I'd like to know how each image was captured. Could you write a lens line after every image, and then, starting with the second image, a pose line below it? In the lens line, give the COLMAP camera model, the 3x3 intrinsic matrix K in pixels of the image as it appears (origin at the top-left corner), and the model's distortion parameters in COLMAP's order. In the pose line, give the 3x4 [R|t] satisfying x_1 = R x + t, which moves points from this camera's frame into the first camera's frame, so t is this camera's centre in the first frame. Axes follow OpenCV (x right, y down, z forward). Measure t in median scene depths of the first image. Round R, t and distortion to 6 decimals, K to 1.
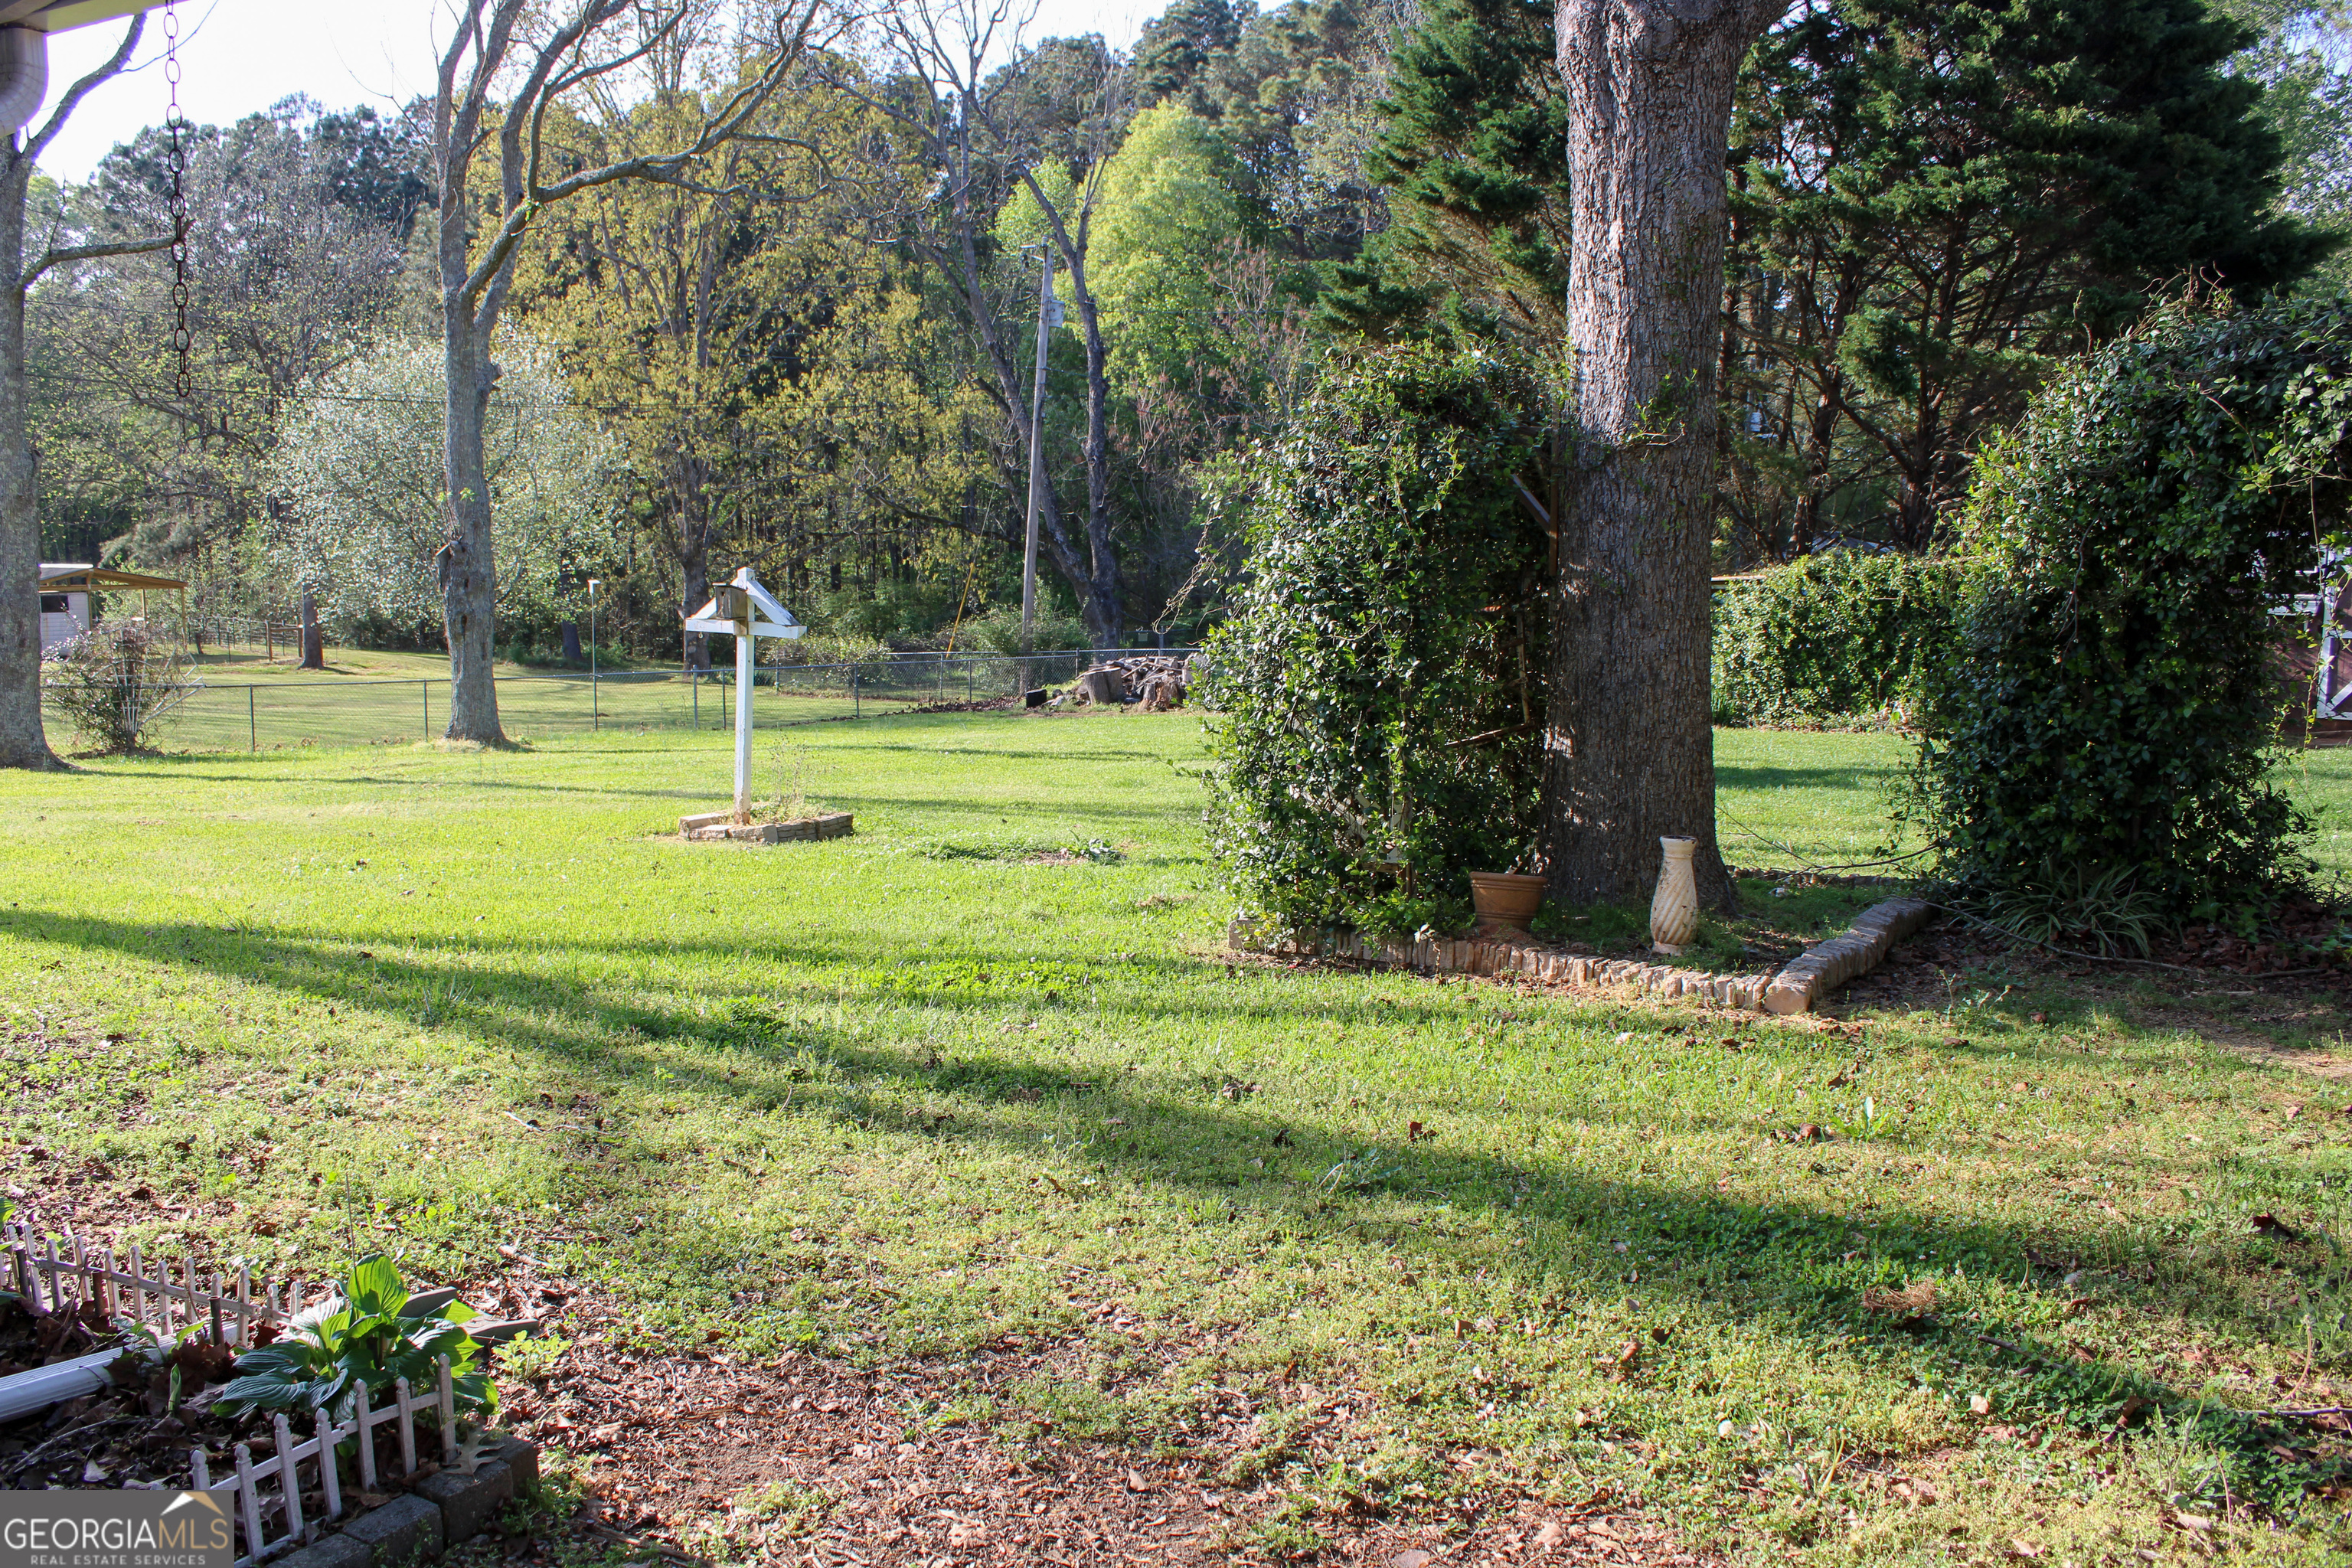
lens RADIAL K [[1937.3, 0, 1141.4], [0, 1937.3, 782.0], [0, 0, 1]] dist [-0.164925, 0.148562]
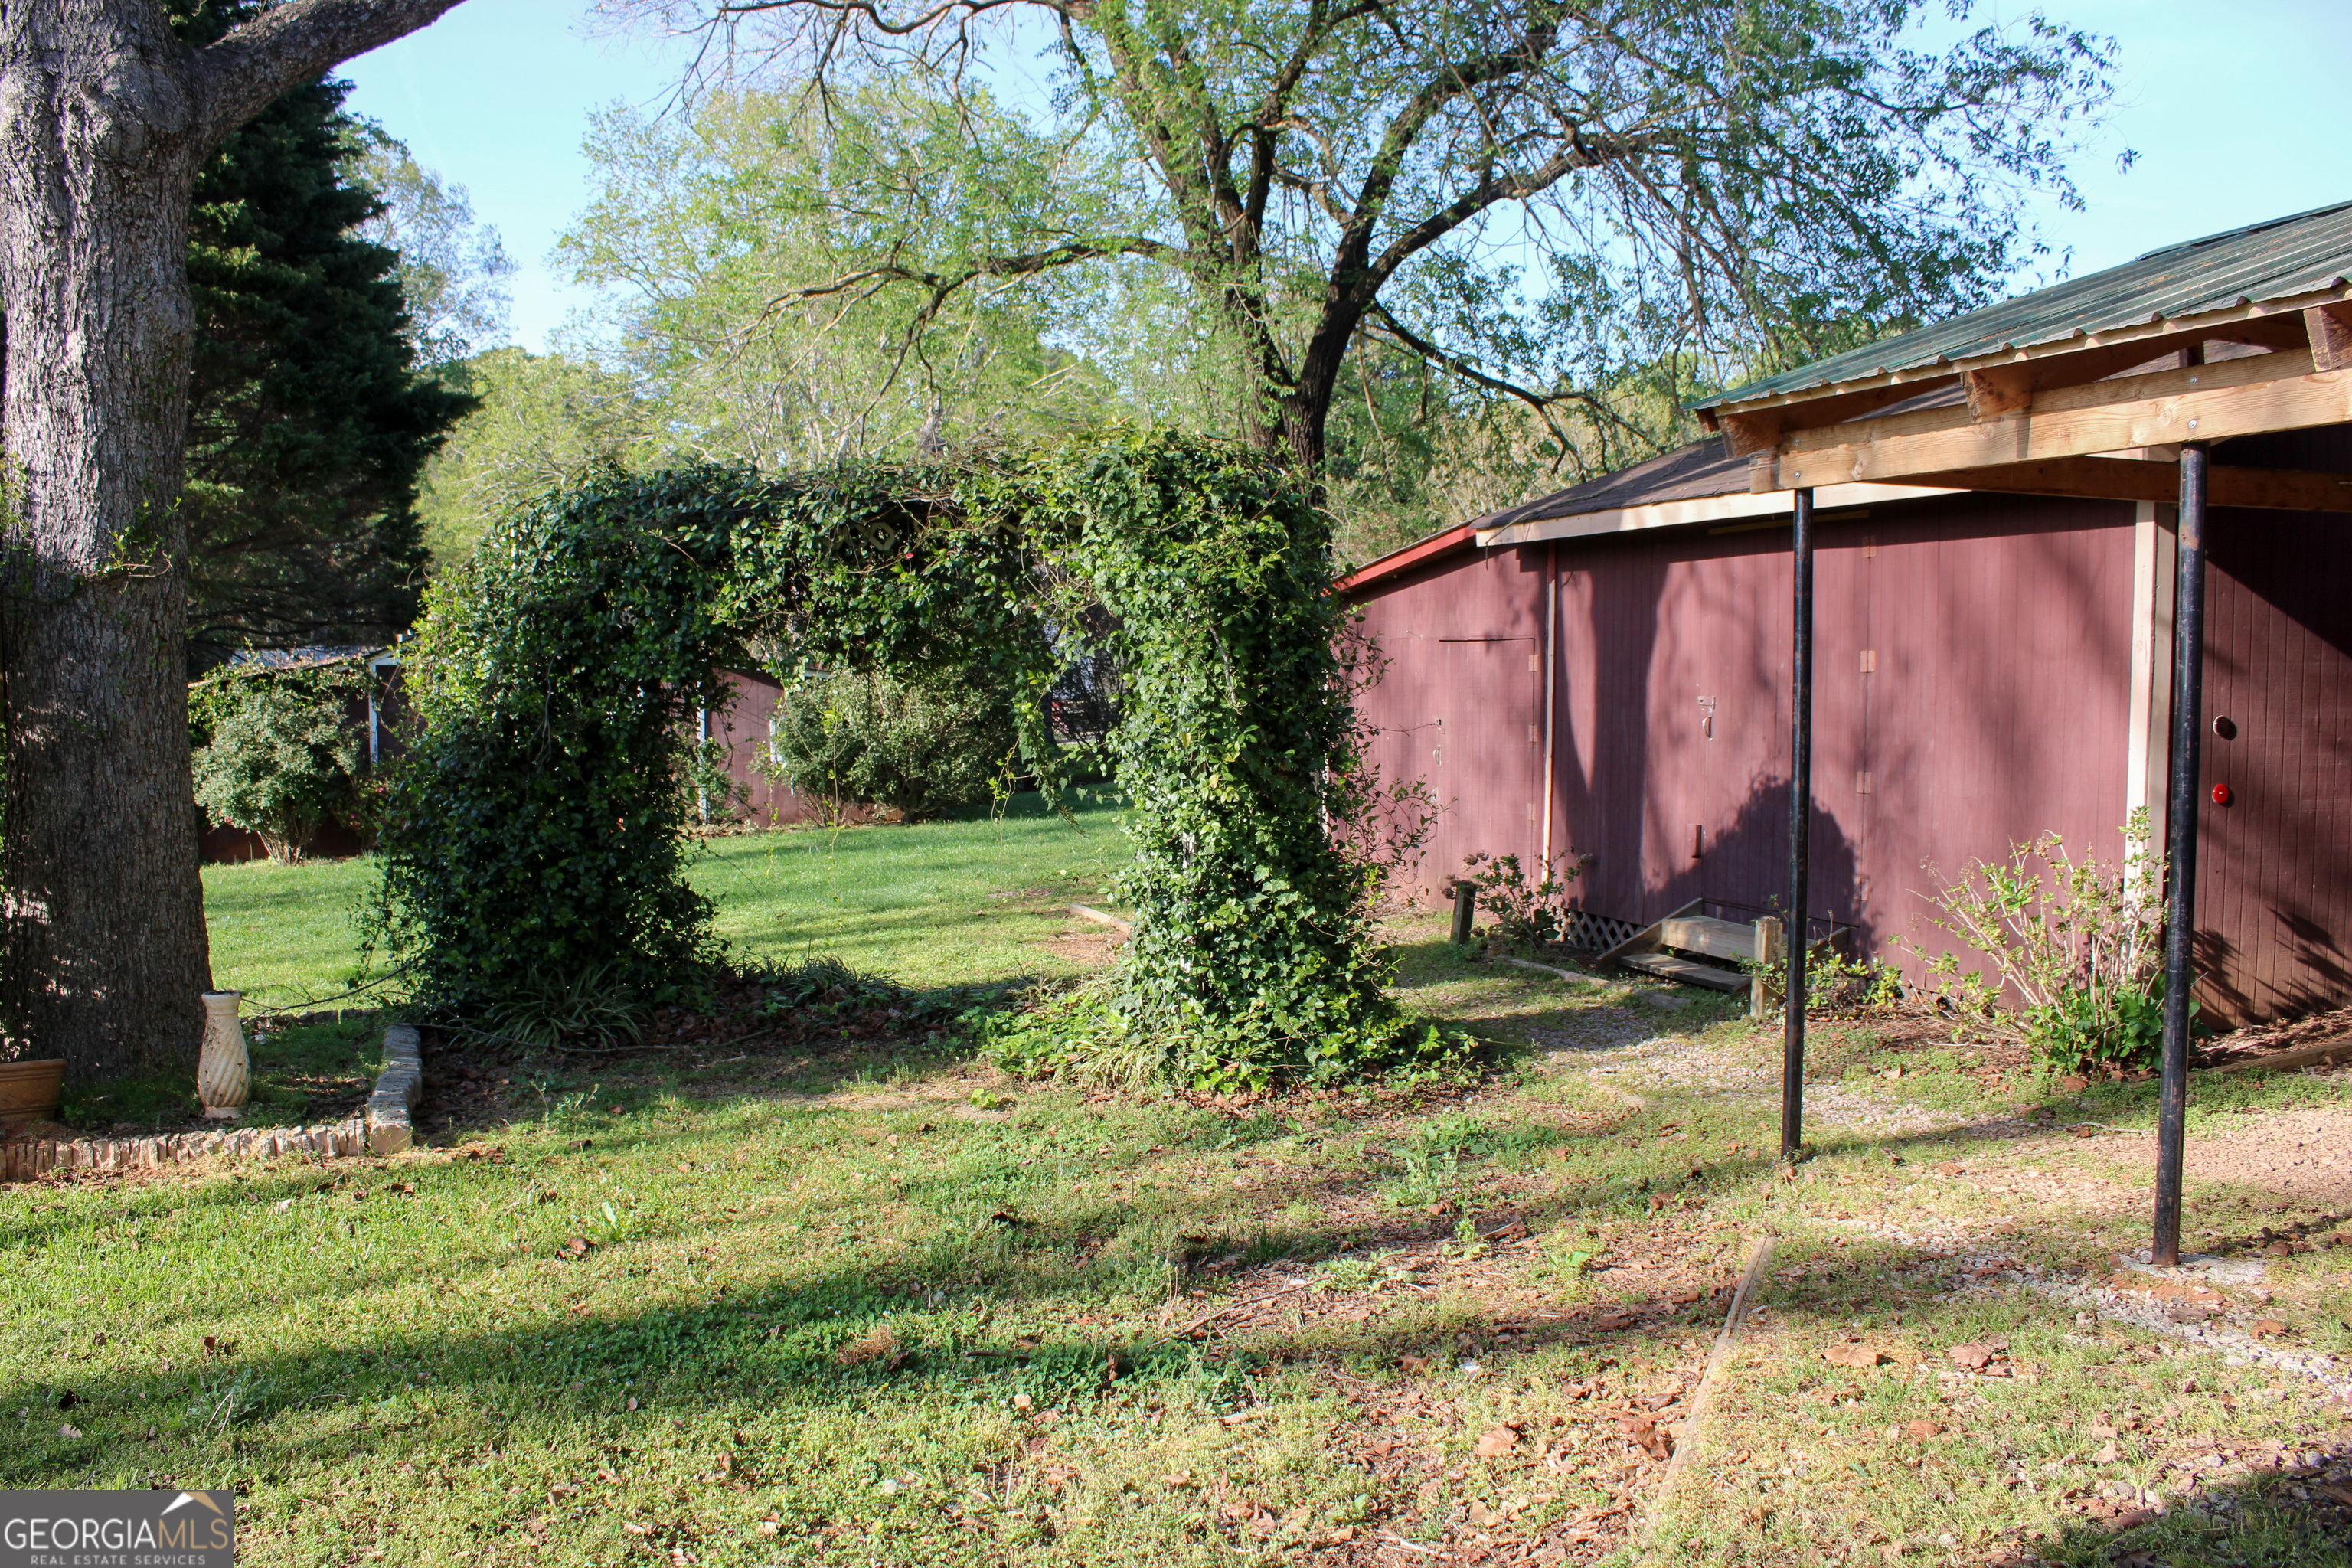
lens RADIAL K [[1937.3, 0, 1141.4], [0, 1937.3, 782.0], [0, 0, 1]] dist [-0.164925, 0.148562]
pose [[0.573754, -0.052551, 0.817340, -0.201255], [0.107409, 0.994149, -0.011479, -0.014366], [-0.811954, 0.094376, 0.576041, 0.088666]]
